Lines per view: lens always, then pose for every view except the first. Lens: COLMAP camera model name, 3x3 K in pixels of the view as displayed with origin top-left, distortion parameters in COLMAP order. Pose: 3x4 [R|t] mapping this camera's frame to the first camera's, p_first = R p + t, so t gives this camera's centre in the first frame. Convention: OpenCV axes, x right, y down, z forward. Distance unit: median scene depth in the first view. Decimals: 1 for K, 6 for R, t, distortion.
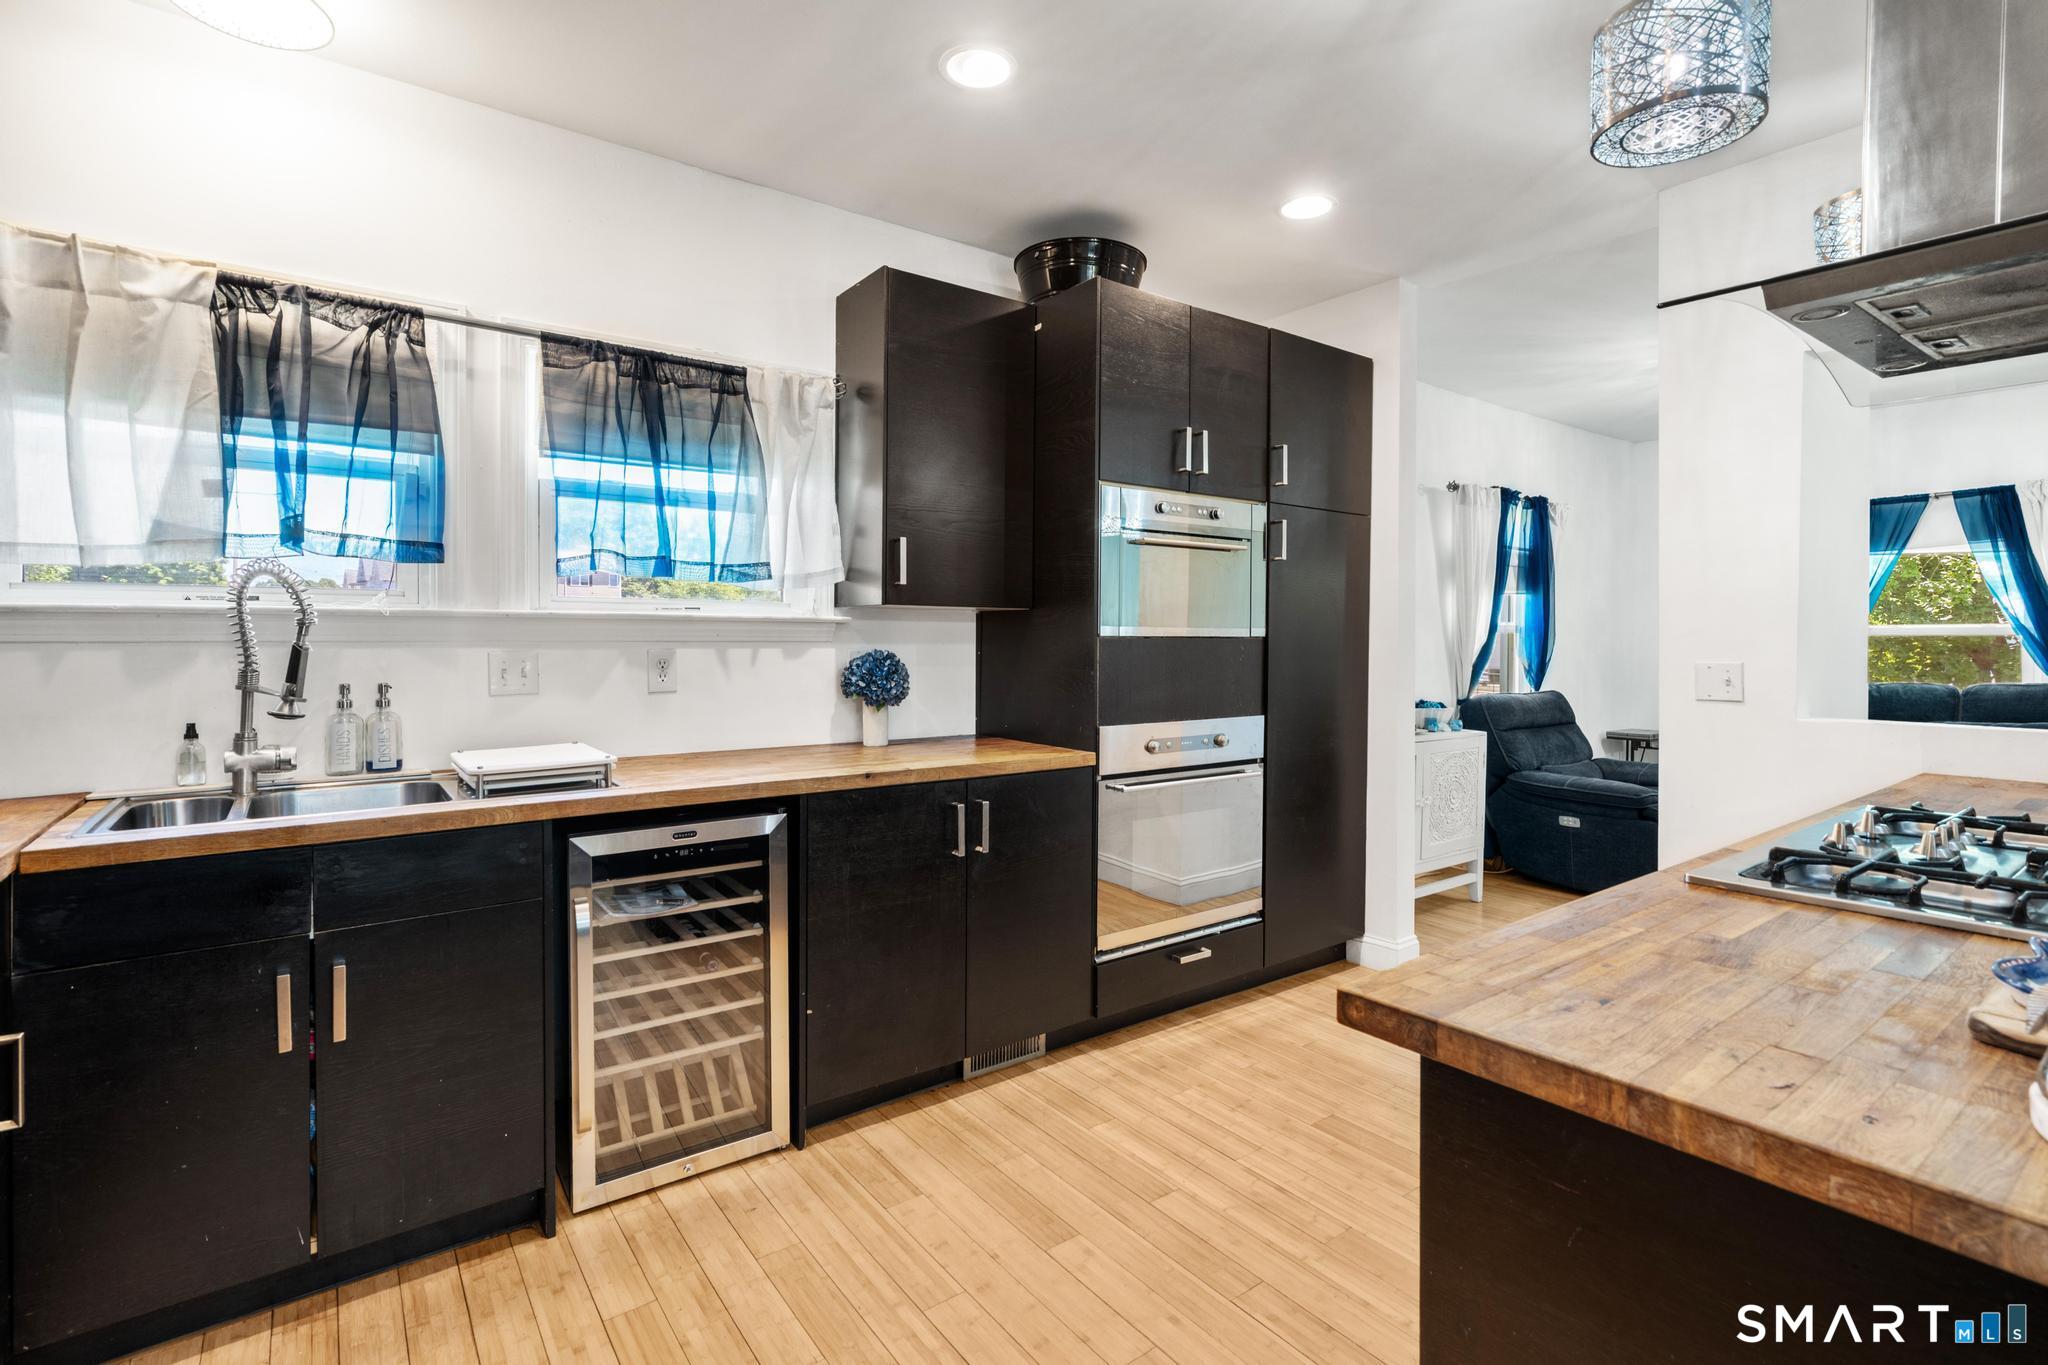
lens RADIAL K [[940.6, 0, 1016.4], [0, 940.6, 648.0], [0, 0, 1]] dist [-0.002943, 0.001159]
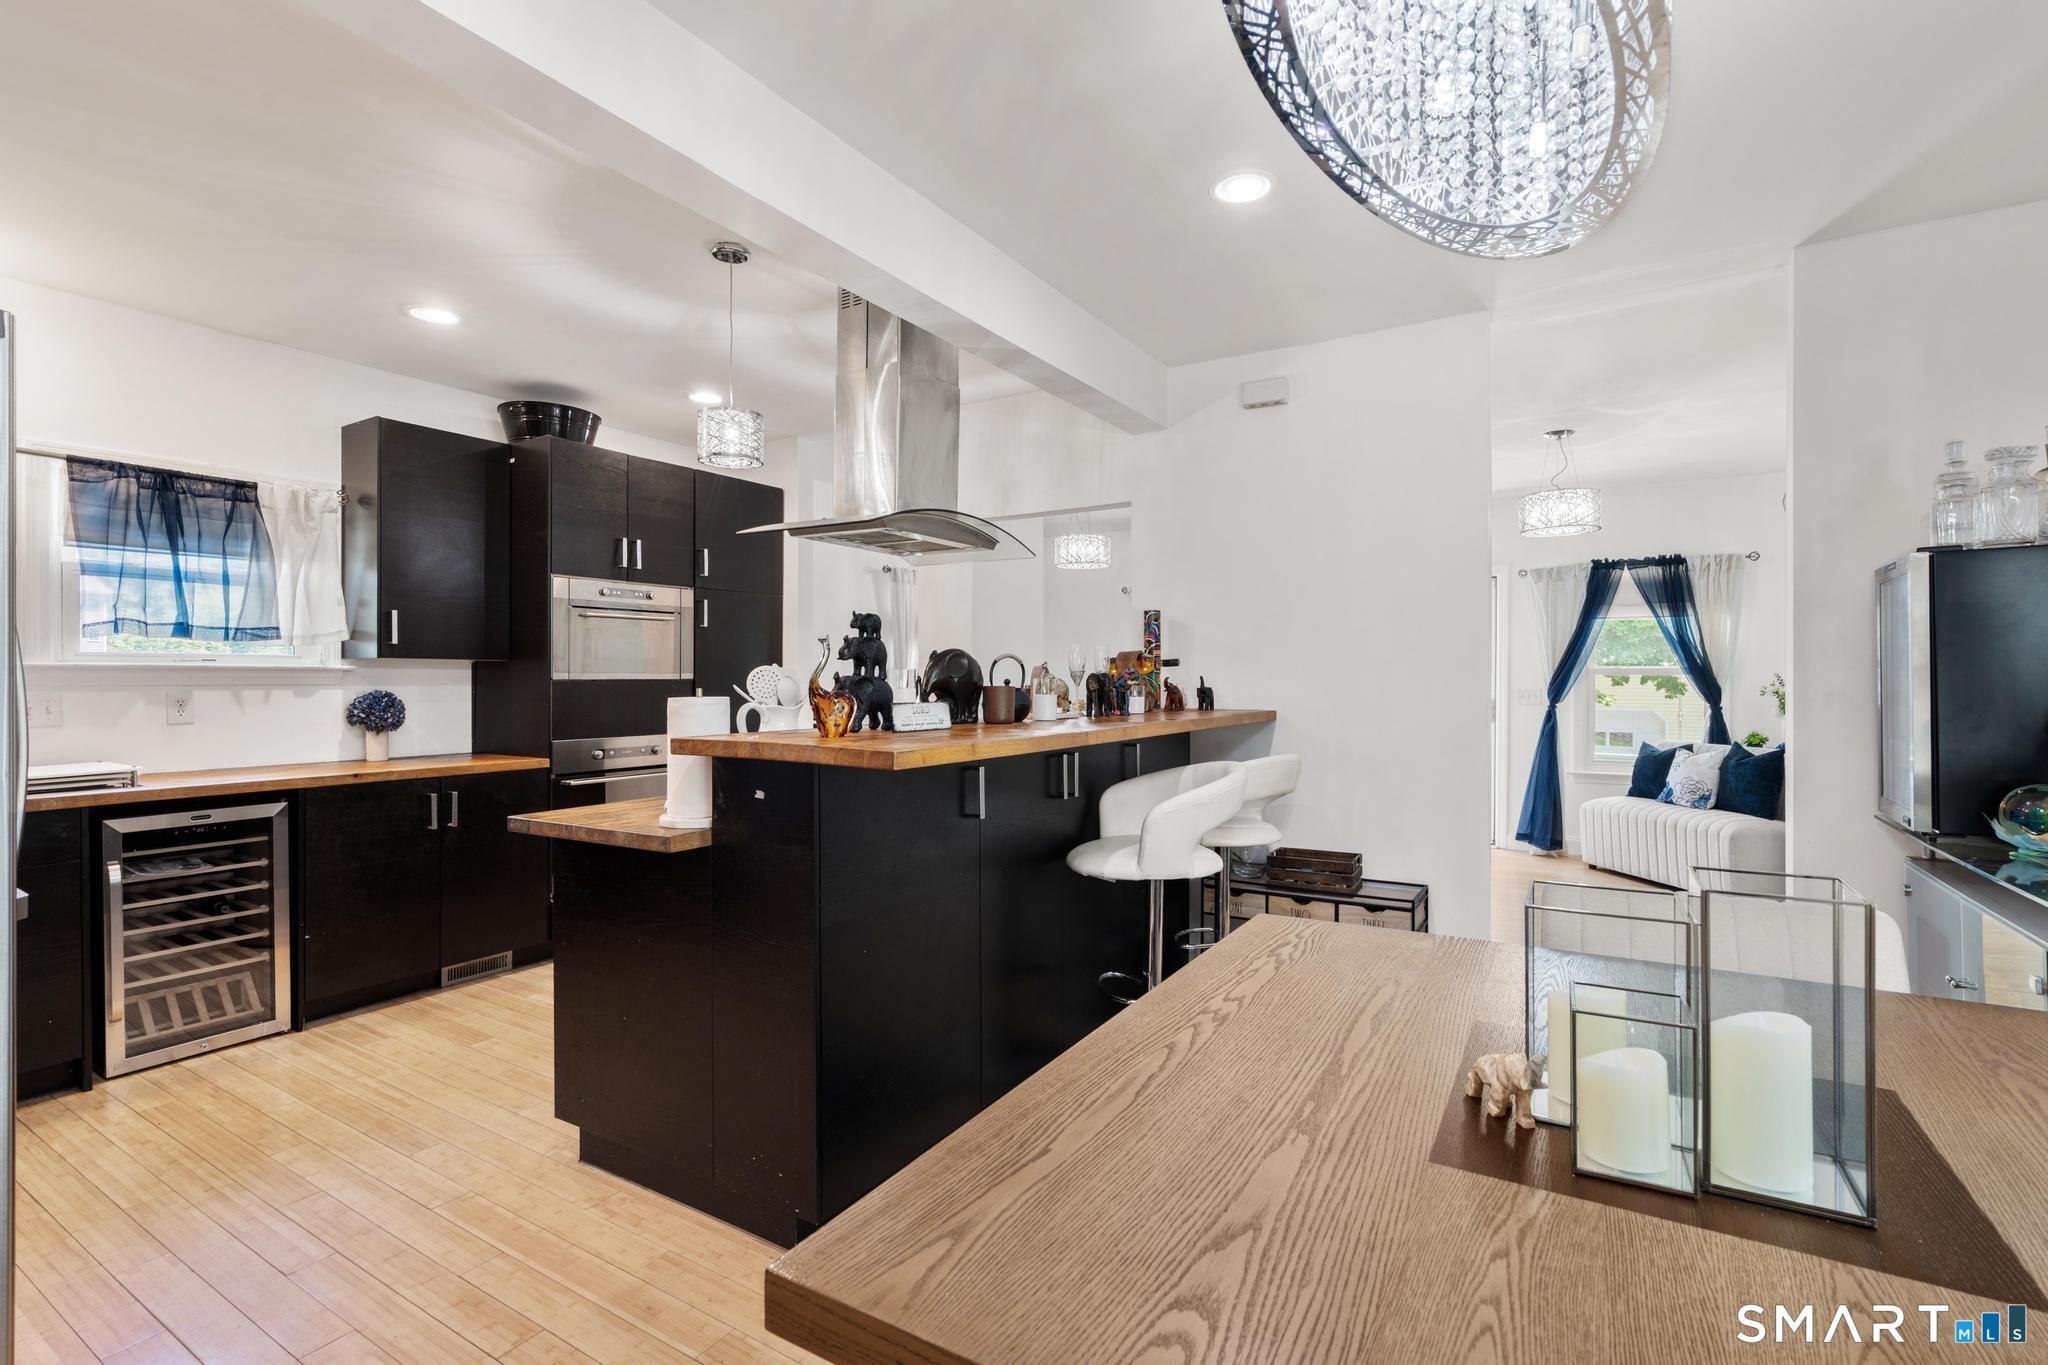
lens RADIAL K [[946.3, 0, 1015.0], [0, 946.3, 679.7], [0, 0, 1]] dist [0.002131, -0.000870]
pose [[0.933519, -0.005191, 0.358490, 0.249026], [0.007312, 0.999963, -0.004561, -0.000101], [-0.358453, 0.006879, 0.933522, -0.685313]]
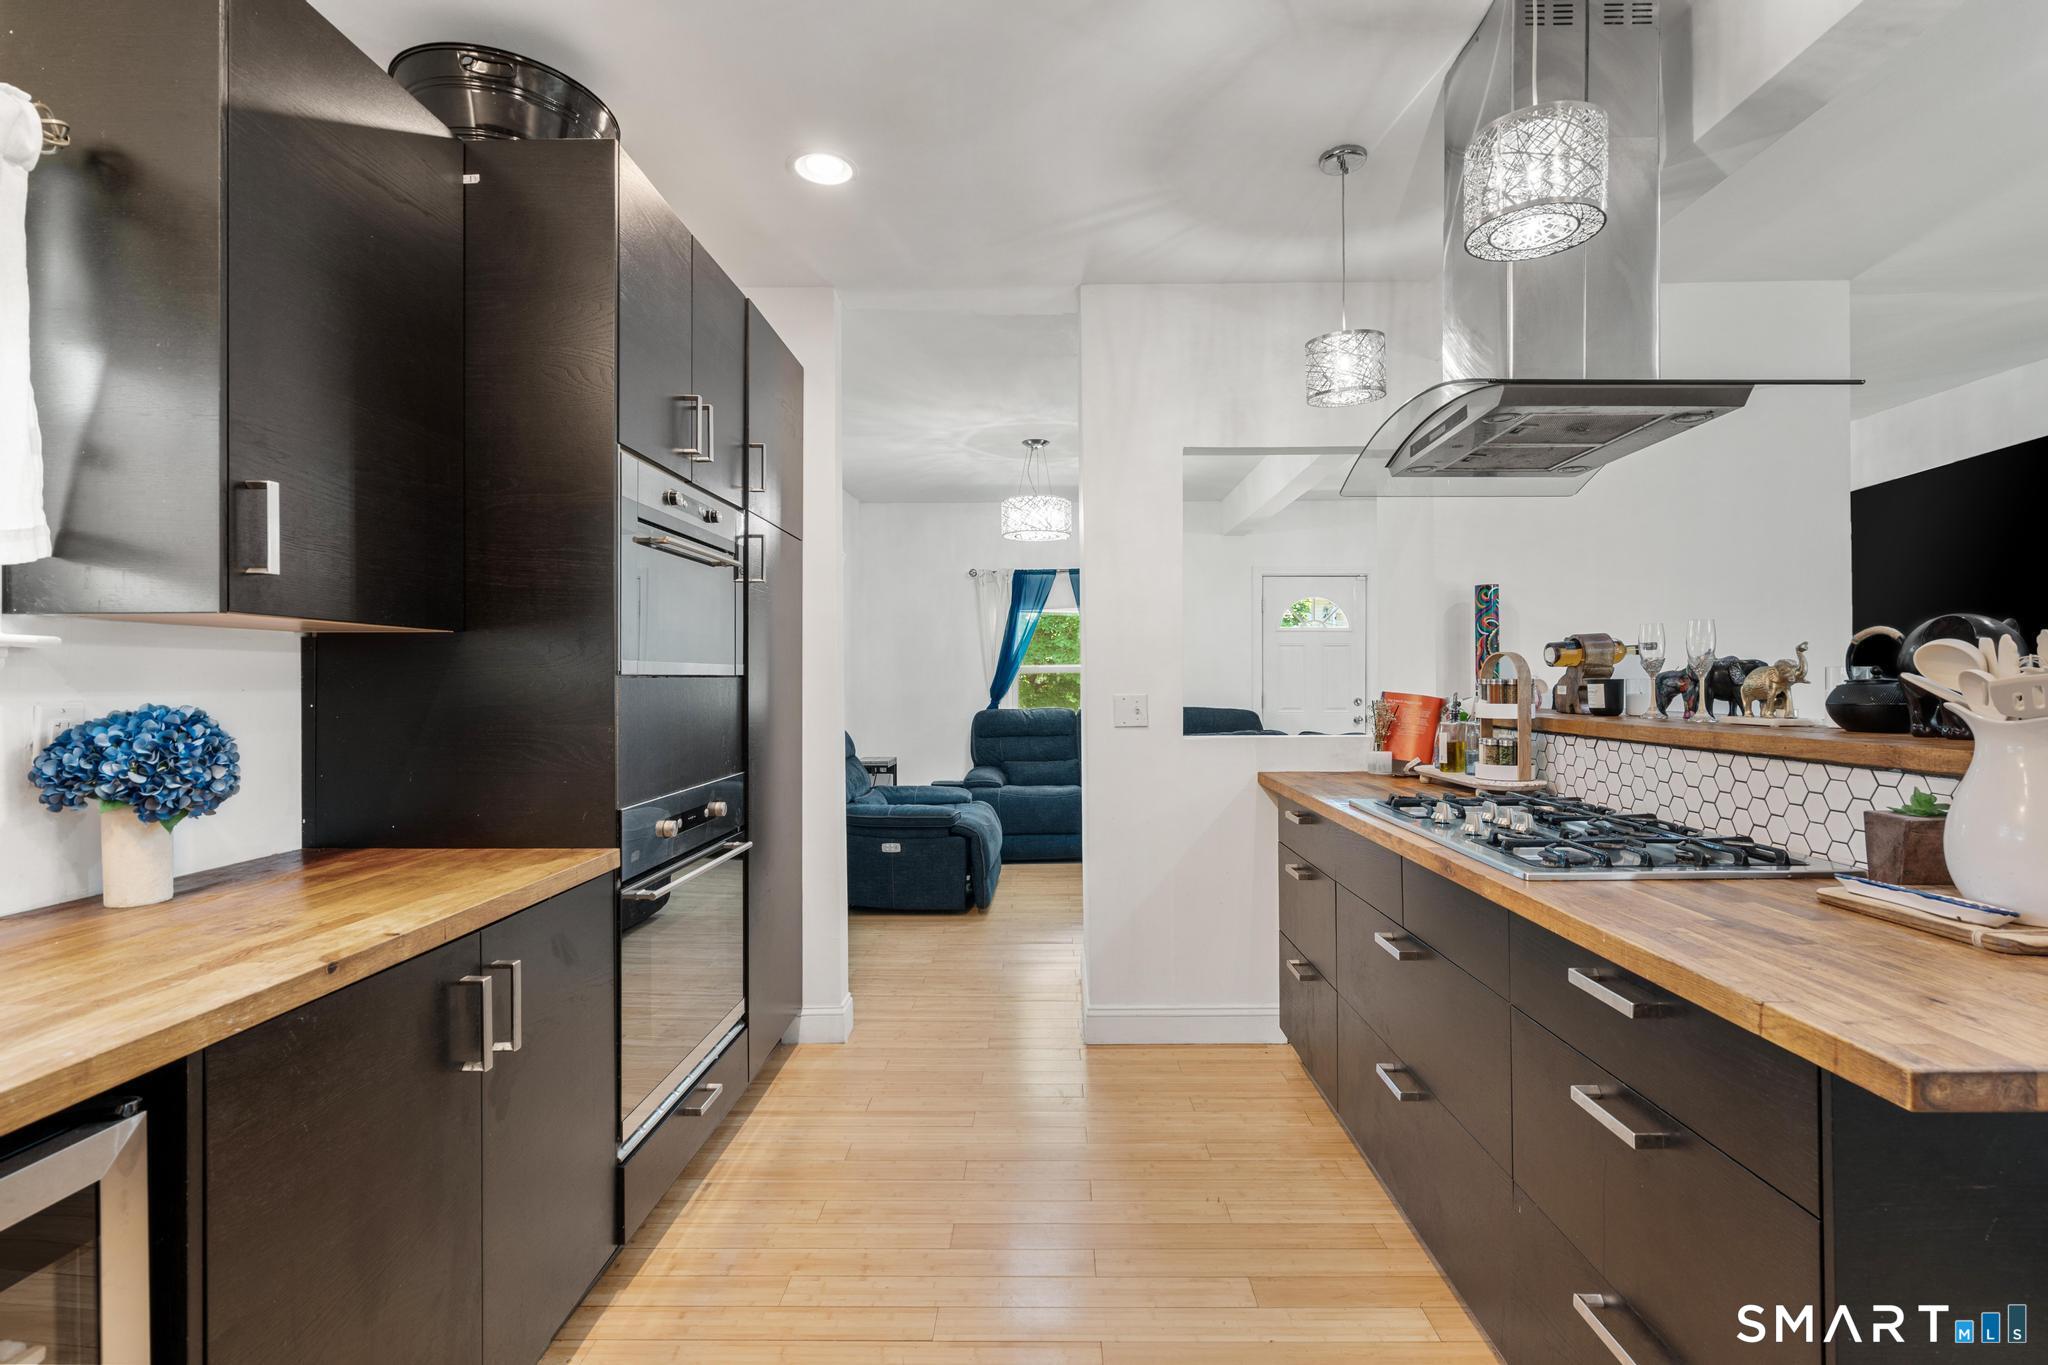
lens RADIAL K [[940.6, 0, 1013.7], [0, 940.6, 680.3], [0, 0, 1]] dist [-0.002943, 0.001159]
pose [[0.608360, -0.008838, 0.793612, -0.293327], [0.016377, 0.999865, -0.001420, -0.003110], [-0.793493, 0.013860, 0.608422, 0.393562]]
